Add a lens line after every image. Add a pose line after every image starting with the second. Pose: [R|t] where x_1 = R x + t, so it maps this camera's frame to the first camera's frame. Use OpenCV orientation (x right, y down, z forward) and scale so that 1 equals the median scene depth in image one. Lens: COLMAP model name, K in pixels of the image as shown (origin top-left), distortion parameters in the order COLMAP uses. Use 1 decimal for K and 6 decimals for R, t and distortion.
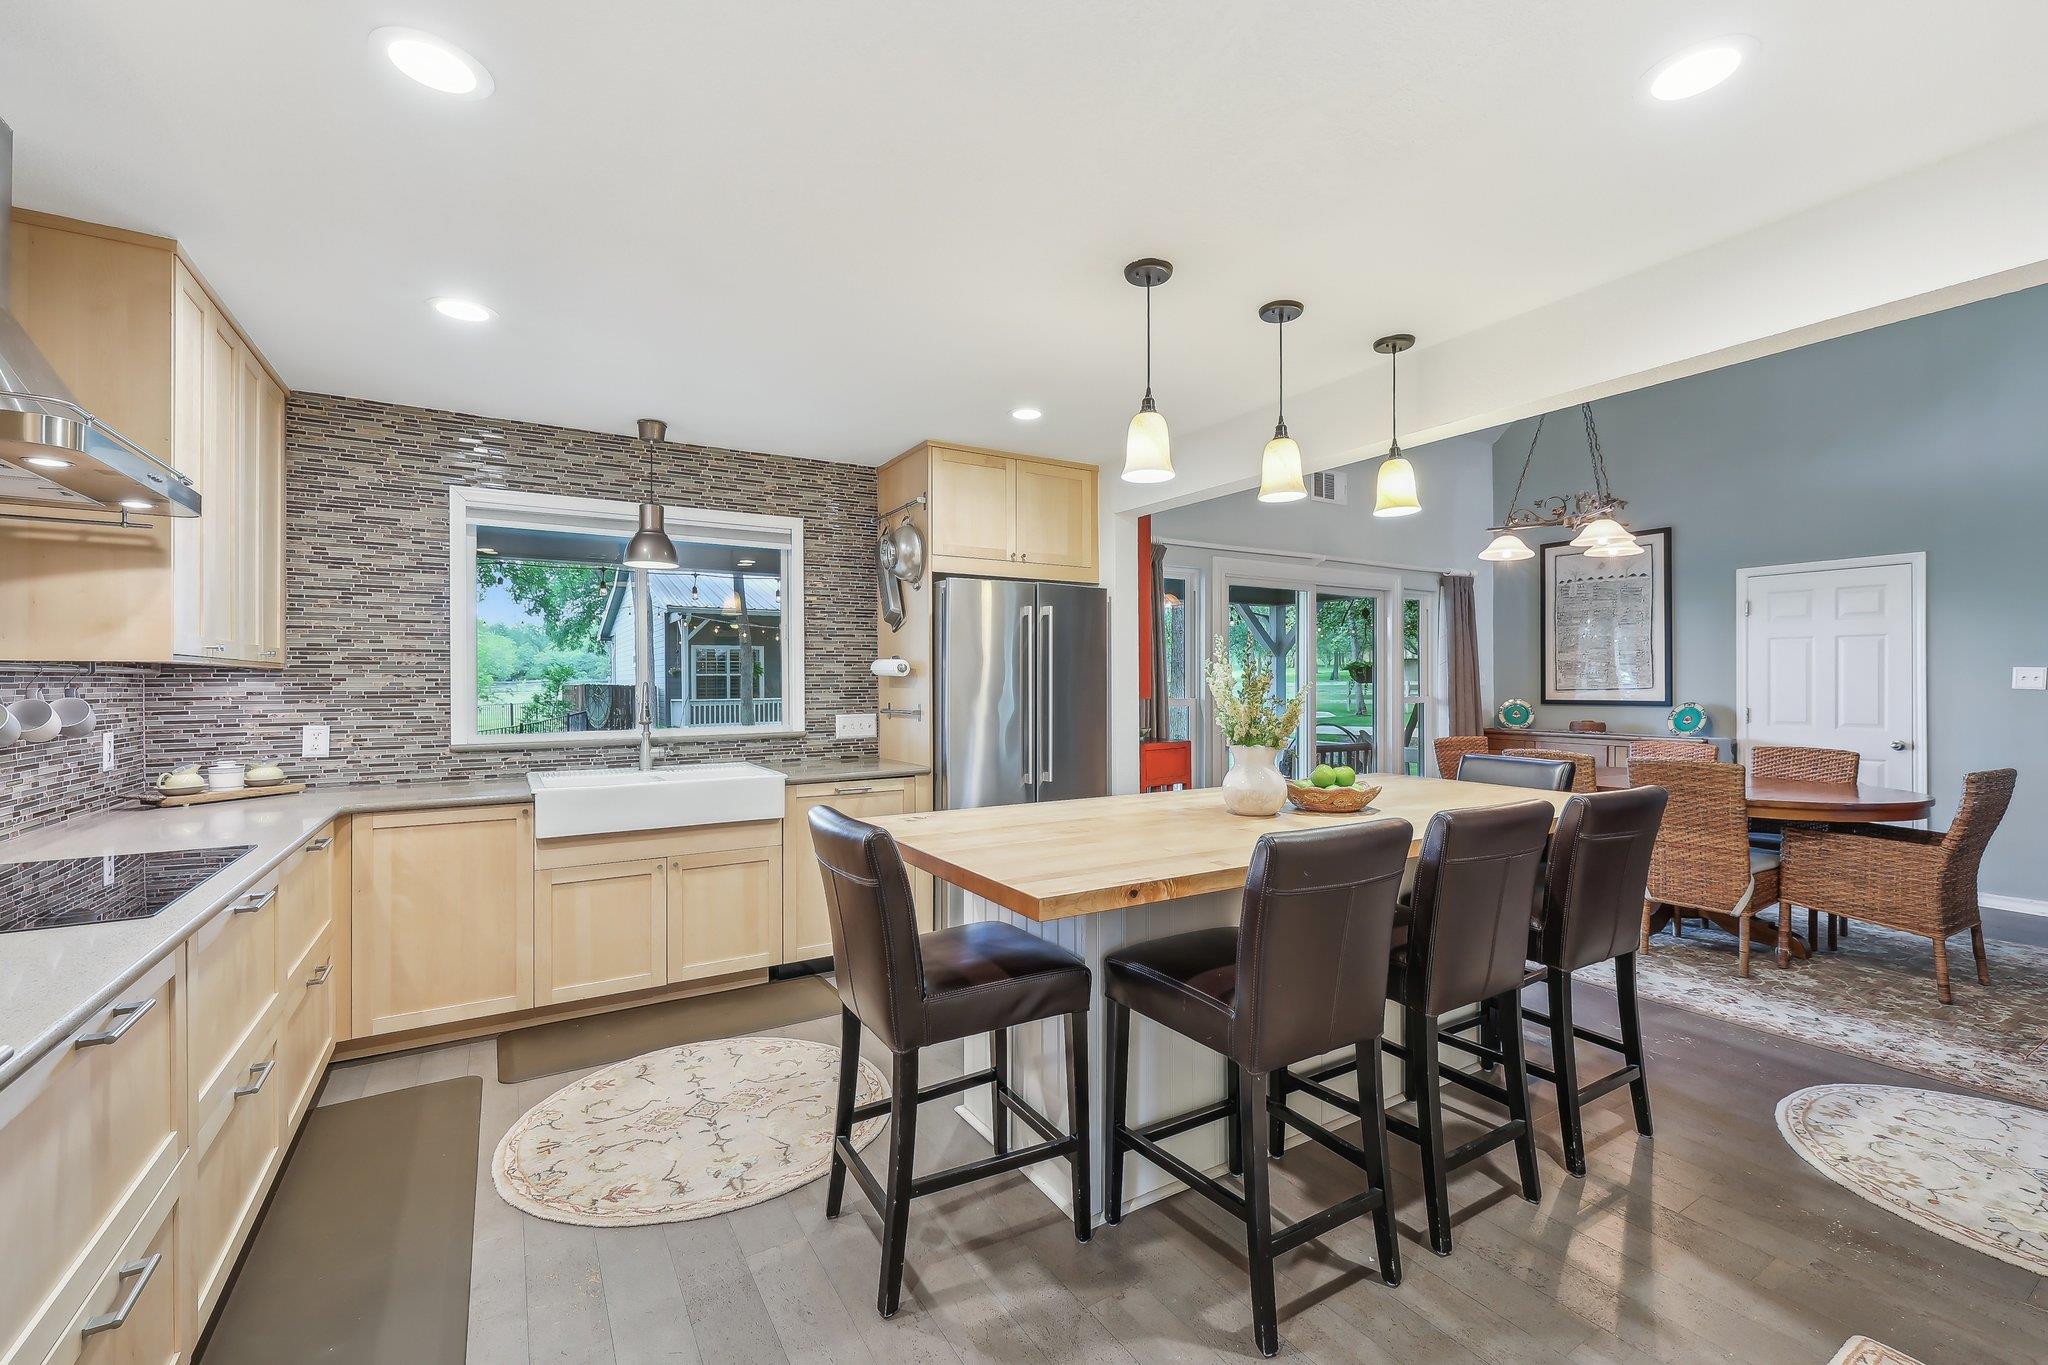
lens RADIAL K [[872.6, 0, 1024.8], [0, 872.6, 669.5], [0, 0, 1]] dist [0.000882, 0.000168]
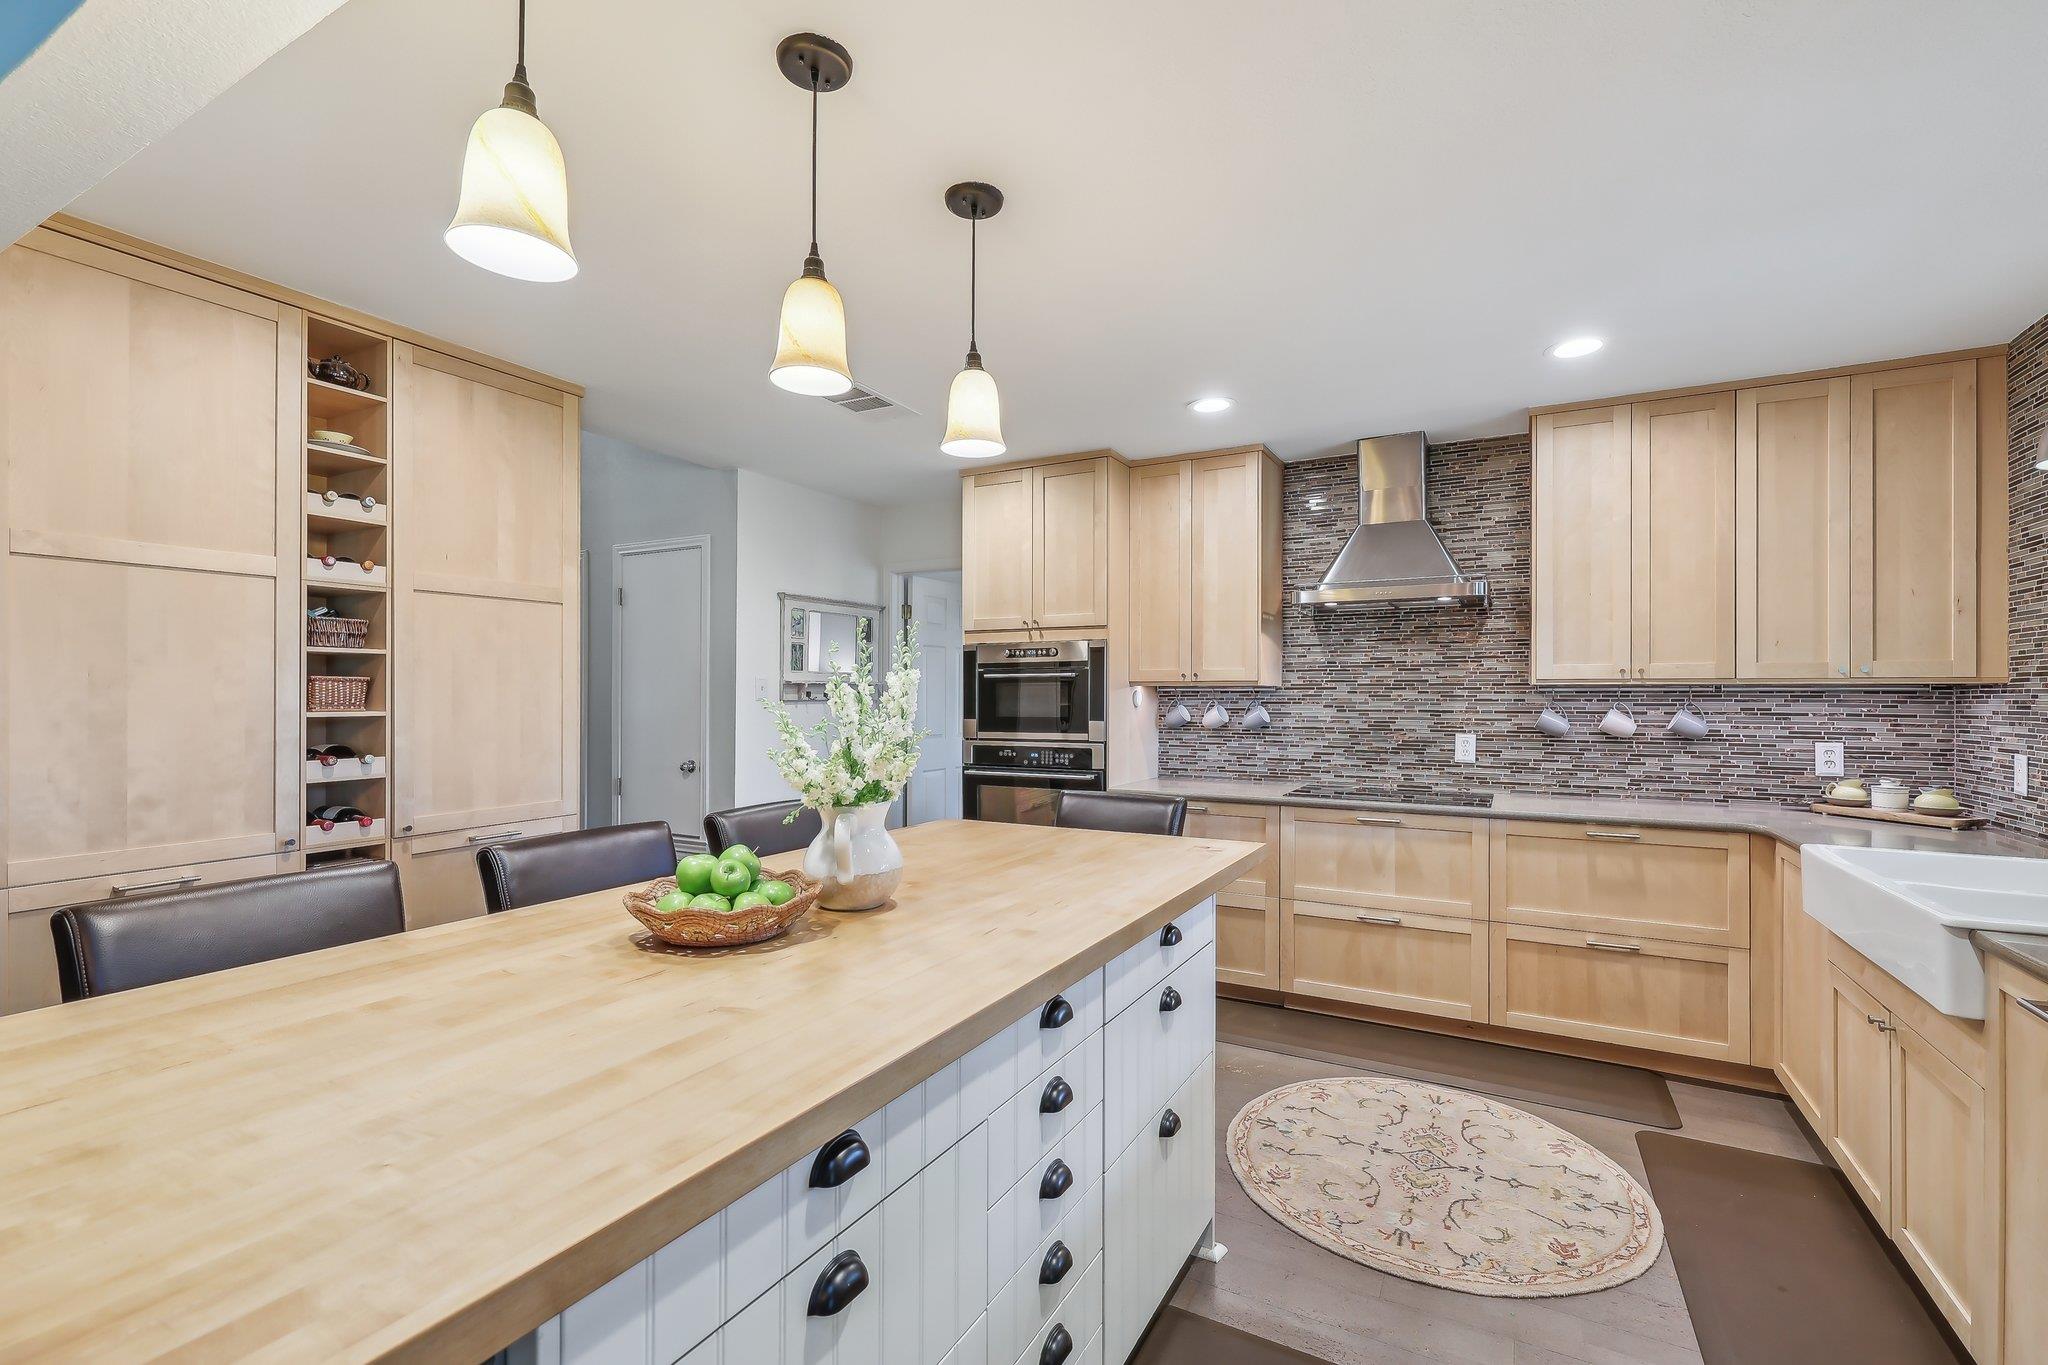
lens RADIAL K [[872.6, 0, 1023.2], [0, 872.6, 686.3], [0, 0, 1]] dist [0.000882, 0.000168]
pose [[-0.862284, -0.004772, -0.506402, 0.331274], [0.005640, 0.999803, -0.019026, 0.010927], [0.506393, -0.019262, -0.862088, 1.127239]]
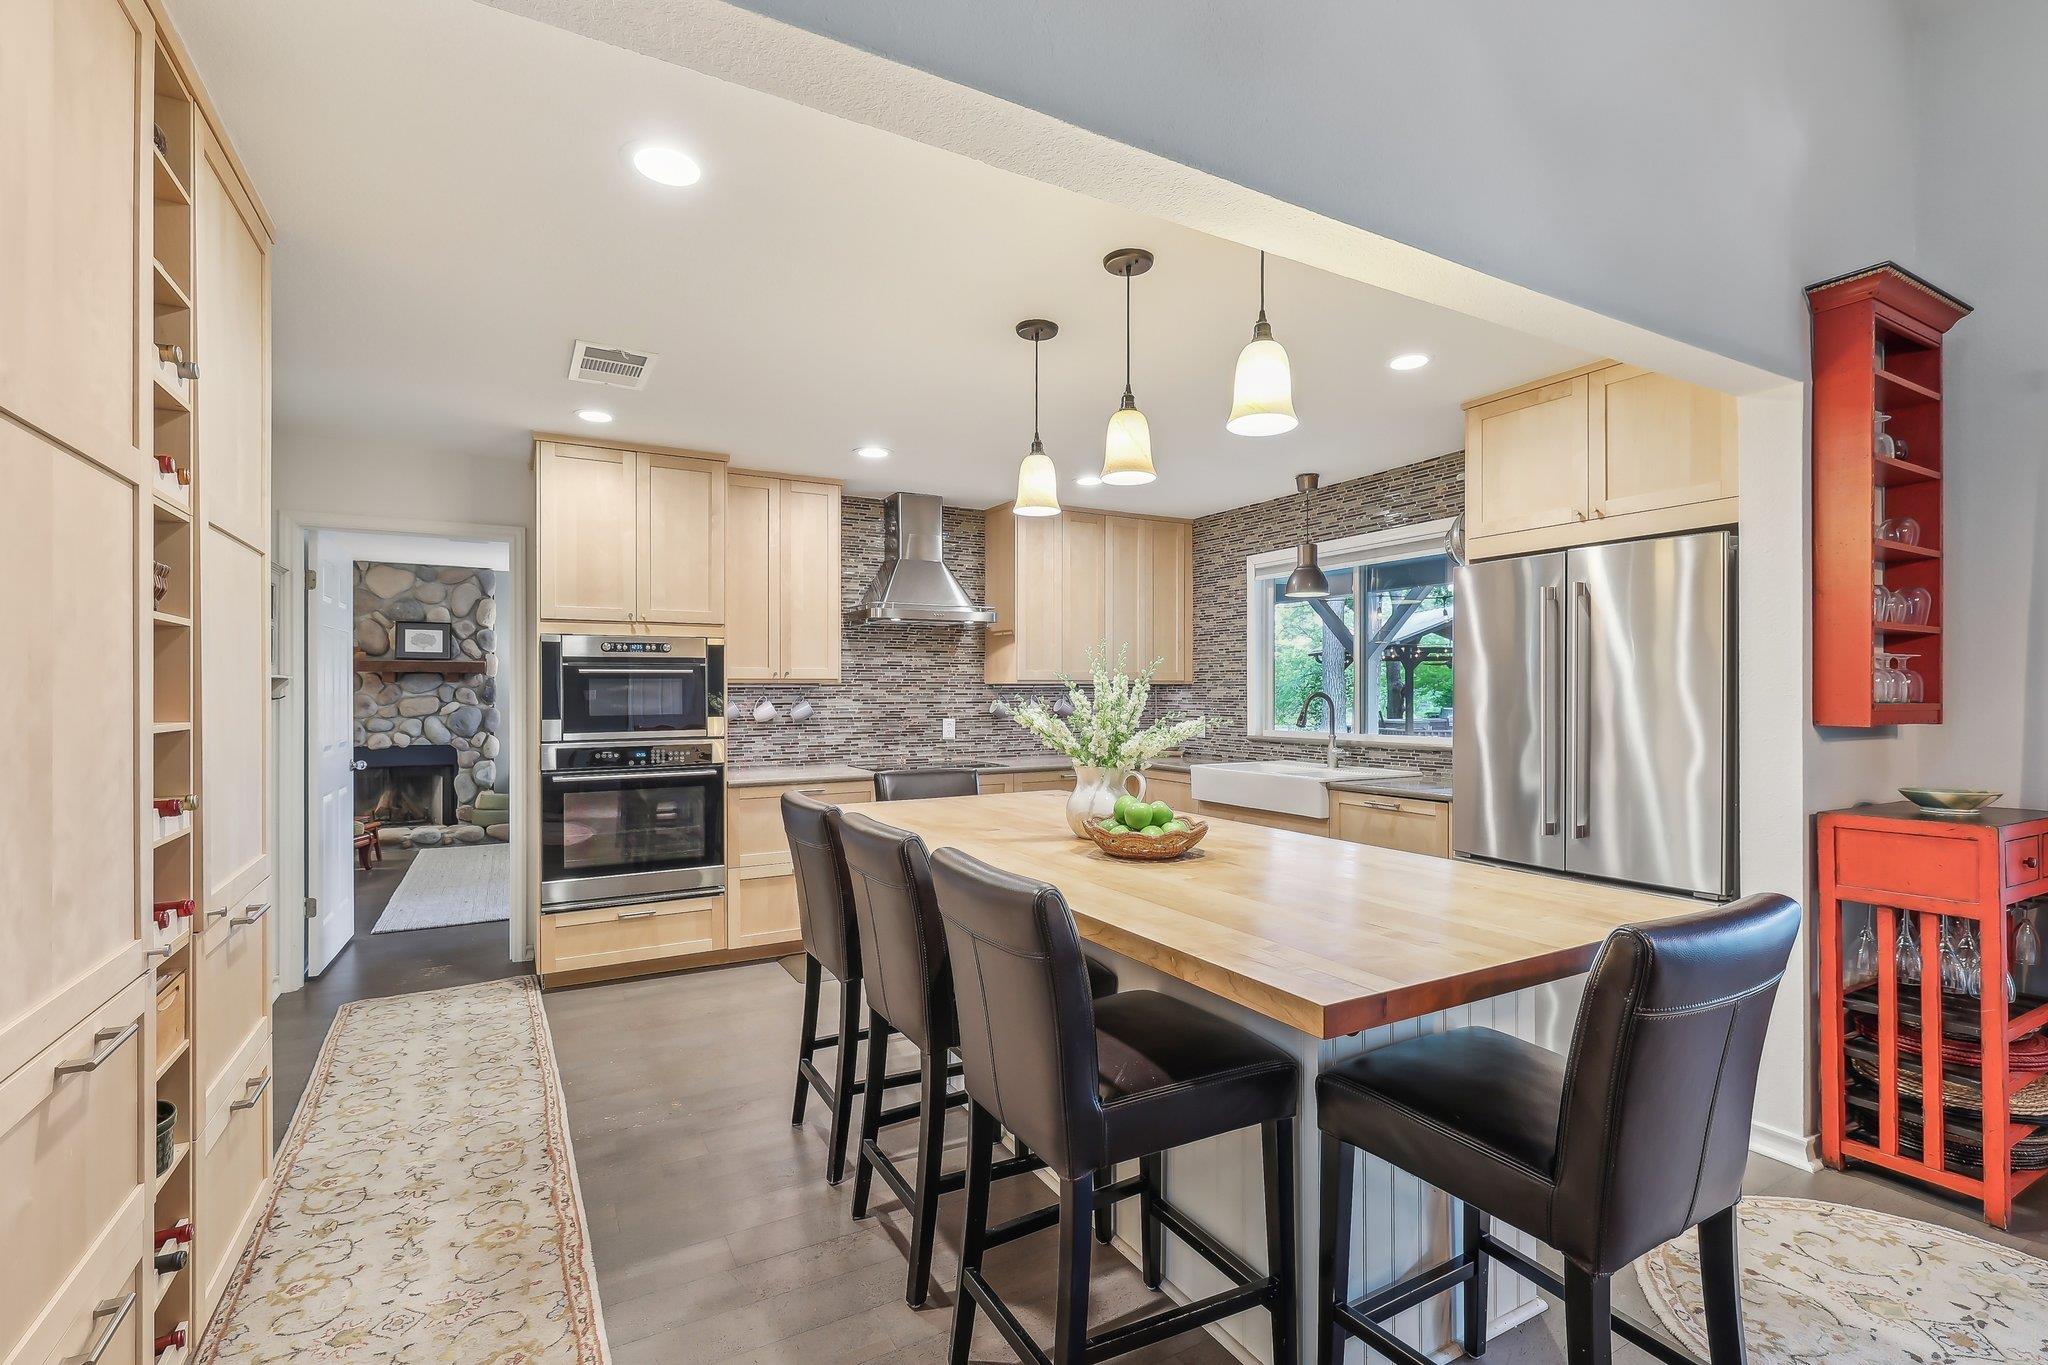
lens RADIAL K [[918.1, 0, 1017.7], [0, 918.1, 684.9], [0, 0, 1]] dist [-0.033574, -0.000859]
pose [[-0.036526, -0.005139, -0.999319, 0.861538], [0.014875, 0.999873, -0.005685, 0.005495], [0.999222, -0.015073, -0.036445, 0.660001]]
